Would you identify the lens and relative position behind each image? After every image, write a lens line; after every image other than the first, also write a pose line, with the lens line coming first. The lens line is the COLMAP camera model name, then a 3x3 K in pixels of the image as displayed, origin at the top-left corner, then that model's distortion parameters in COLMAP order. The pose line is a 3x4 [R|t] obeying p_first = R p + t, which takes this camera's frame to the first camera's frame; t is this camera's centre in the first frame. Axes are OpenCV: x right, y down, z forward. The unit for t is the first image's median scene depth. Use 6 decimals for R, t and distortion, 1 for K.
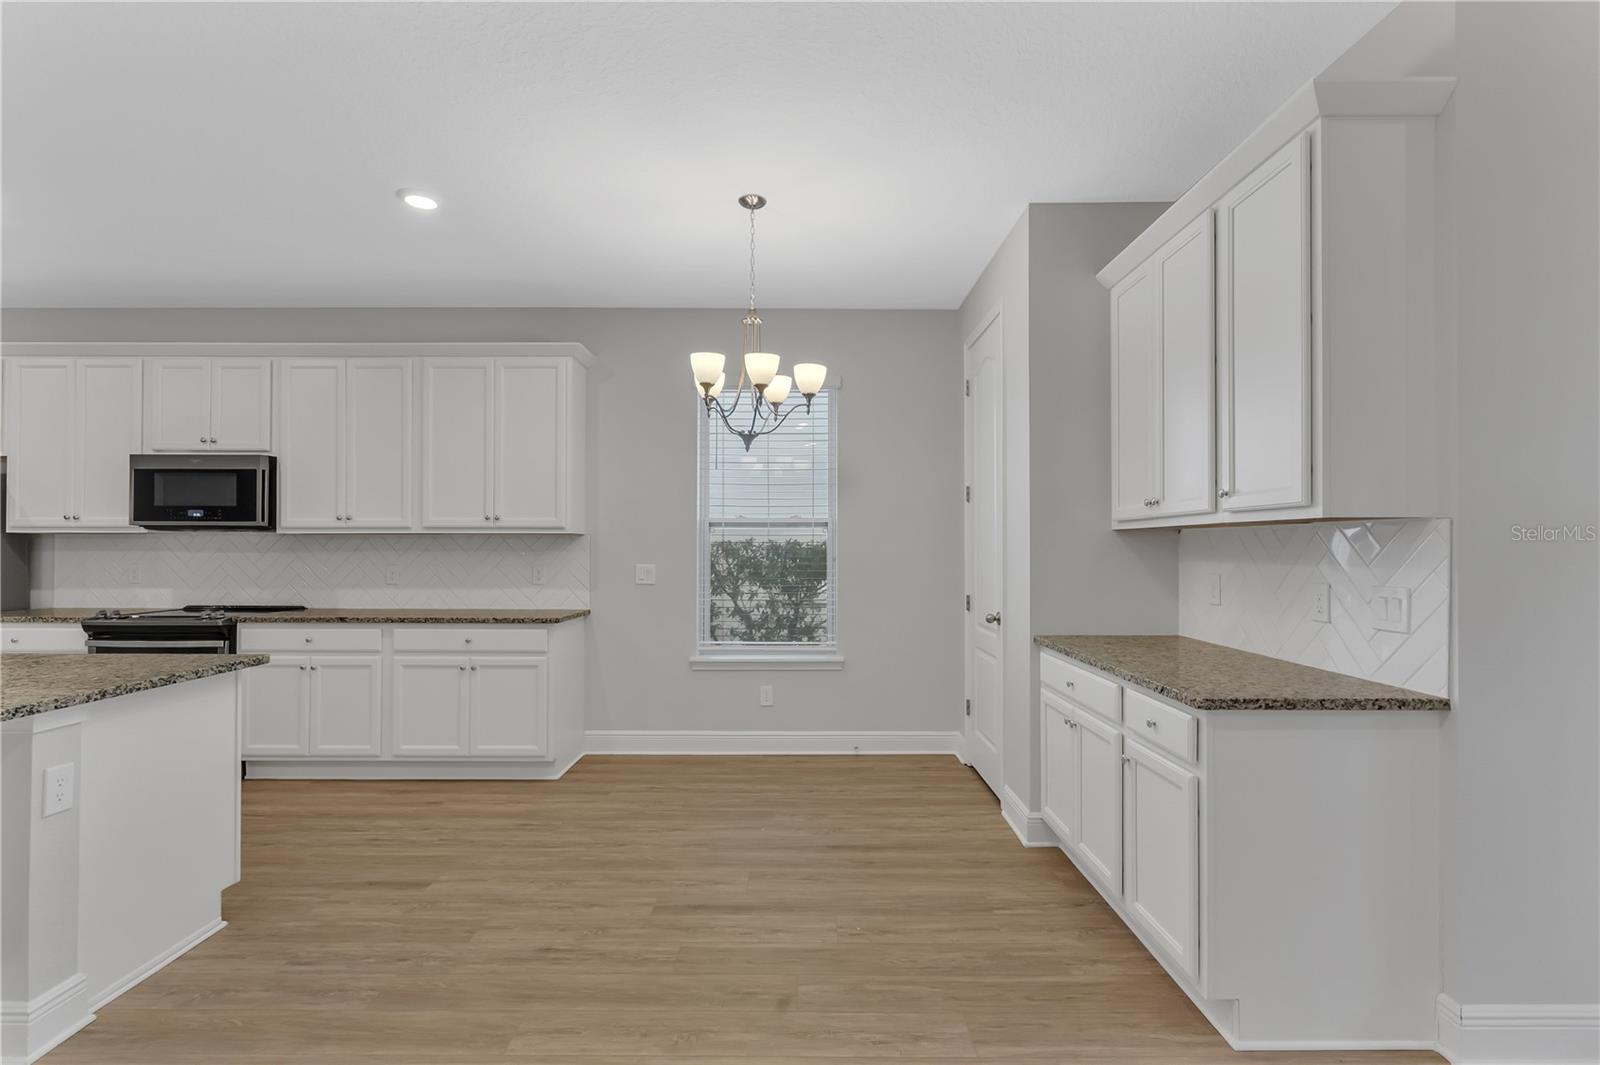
lens RADIAL K [[743.7, 0, 797.2], [0, 743.7, 546.1], [0, 0, 1]] dist [-0.006140, 0.000742]
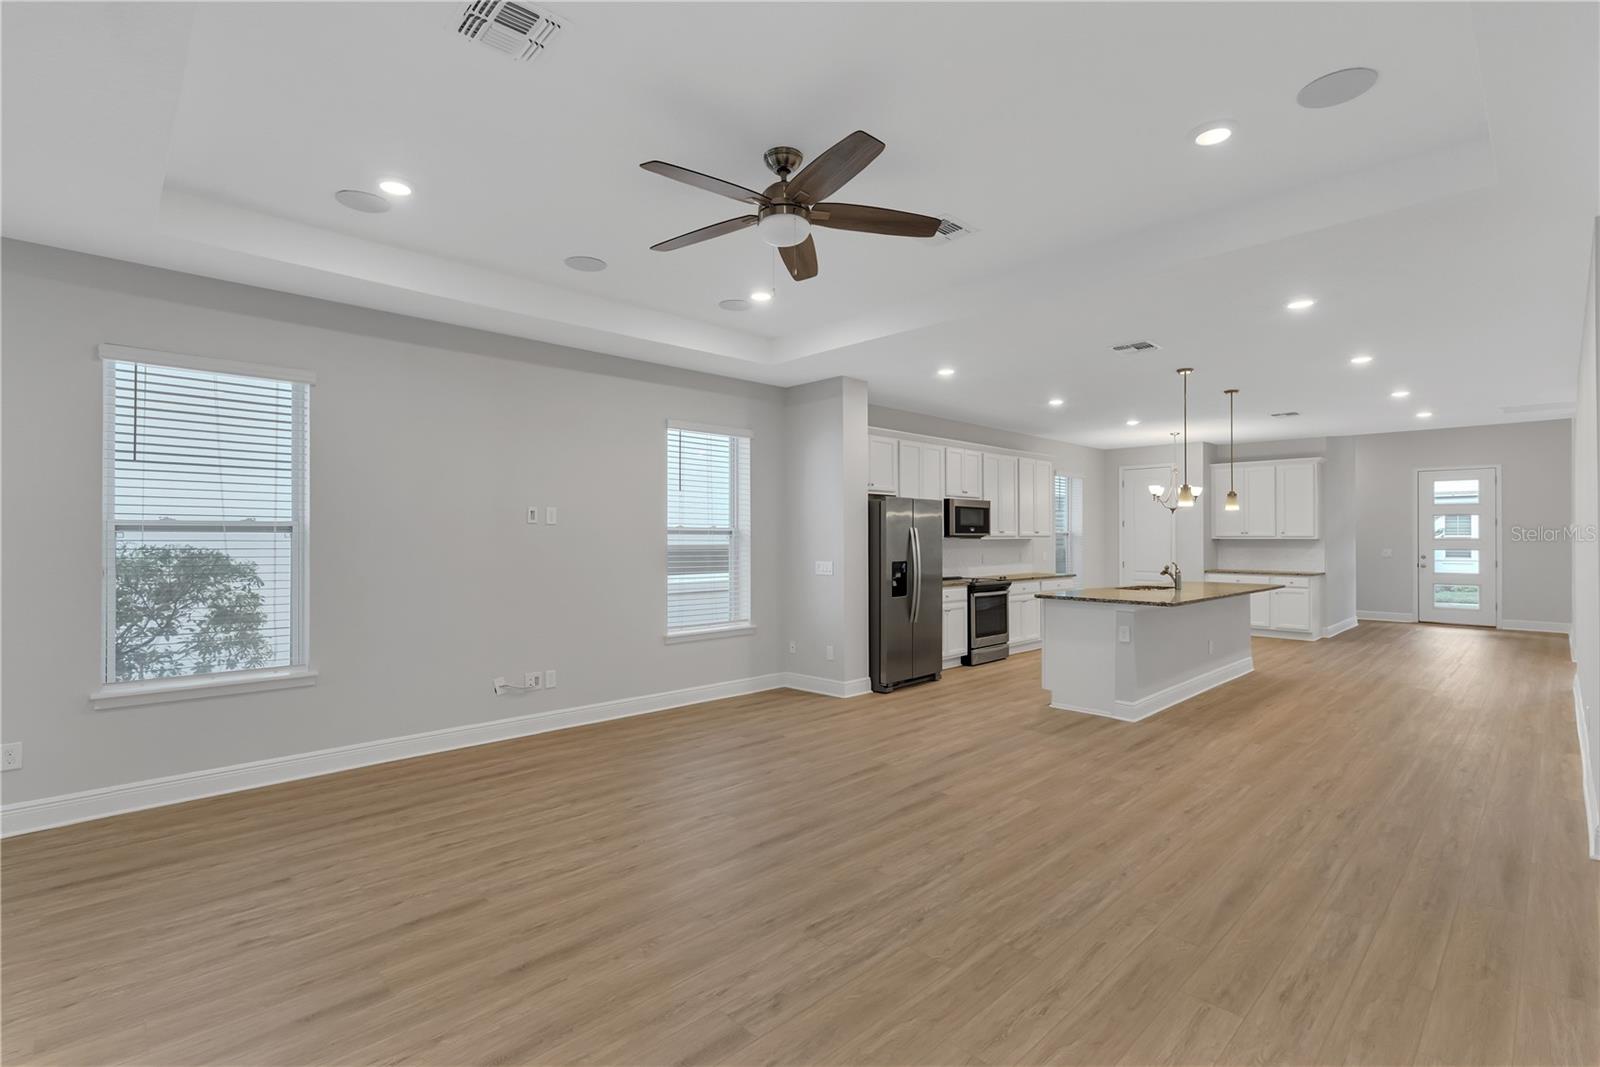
lens RADIAL K [[734.6, 0, 799.7], [0, 734.6, 533.0], [0, 0, 1]] dist [-0.005878, 0.001476]
pose [[0.722544, 0.002295, 0.691321, -2.640767], [0.000478, 0.999993, -0.003819, -0.029369], [-0.691325, 0.003090, 0.722538, -0.104582]]
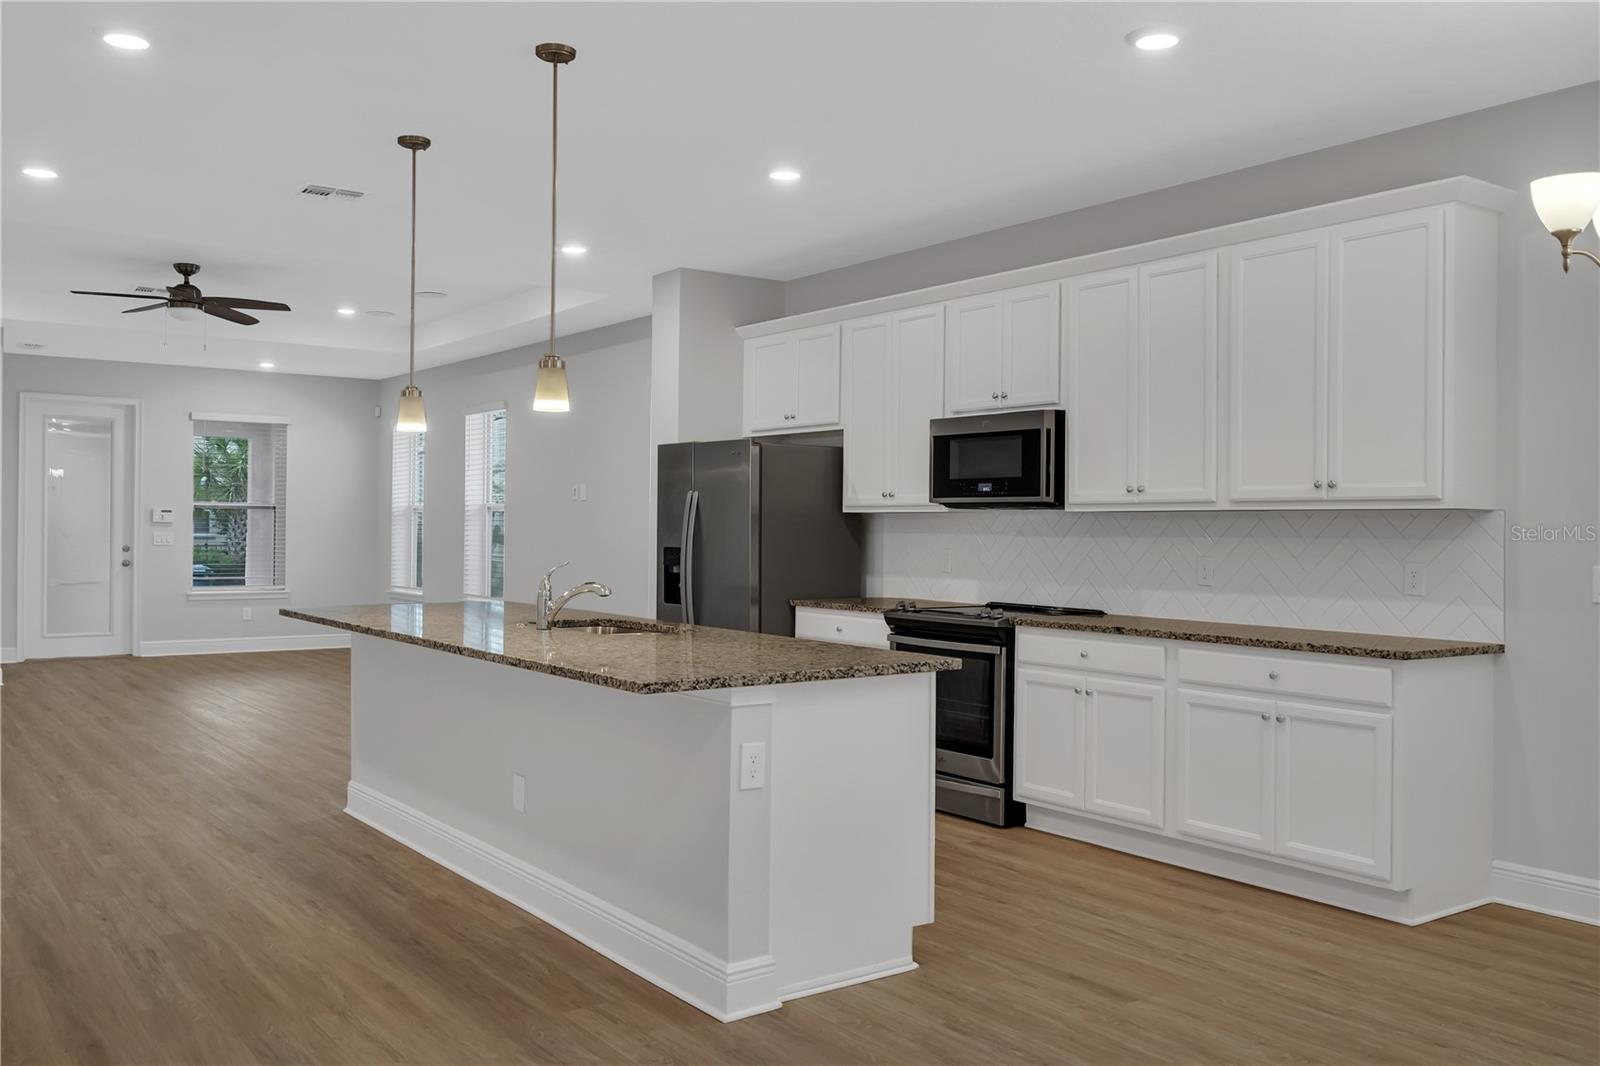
lens RADIAL K [[1341.2, 0, 801.8], [0, 1341.2, 519.7], [0, 0, 1]] dist [0.014007, -0.019359]
pose [[0.587607, -0.001892, -0.809144, 0.263556], [-0.002728, 0.999987, -0.004320, -0.002048], [0.809142, 0.004746, 0.587595, -0.018776]]
